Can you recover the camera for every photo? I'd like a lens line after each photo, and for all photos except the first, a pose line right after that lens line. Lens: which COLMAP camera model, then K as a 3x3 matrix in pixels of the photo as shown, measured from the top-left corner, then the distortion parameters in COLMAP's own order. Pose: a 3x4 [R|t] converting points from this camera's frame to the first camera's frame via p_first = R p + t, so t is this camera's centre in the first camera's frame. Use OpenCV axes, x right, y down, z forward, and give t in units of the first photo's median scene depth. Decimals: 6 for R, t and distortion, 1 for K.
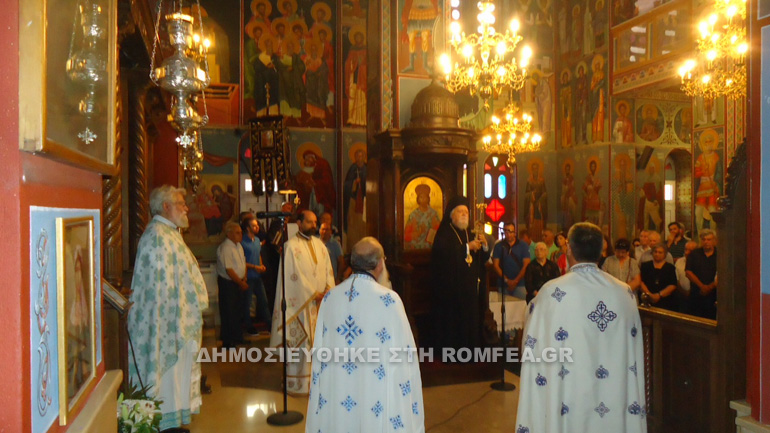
lens RADIAL K [[563.3, 0, 385.0], [0, 563.3, 216.5], [0, 0, 1]] dist [0.011507, 0.003522]
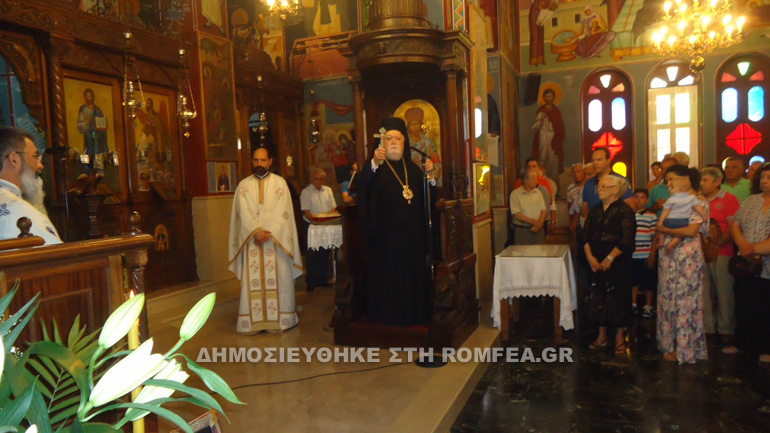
lens RADIAL K [[563.3, 0, 385.0], [0, 563.3, 216.5], [0, 0, 1]] dist [0.011507, 0.003522]
pose [[0.782909, 0.008246, -0.622081, 0.401471], [0.038484, 0.997355, 0.061653, 0.034057], [0.620945, -0.072209, 0.780521, 0.236253]]
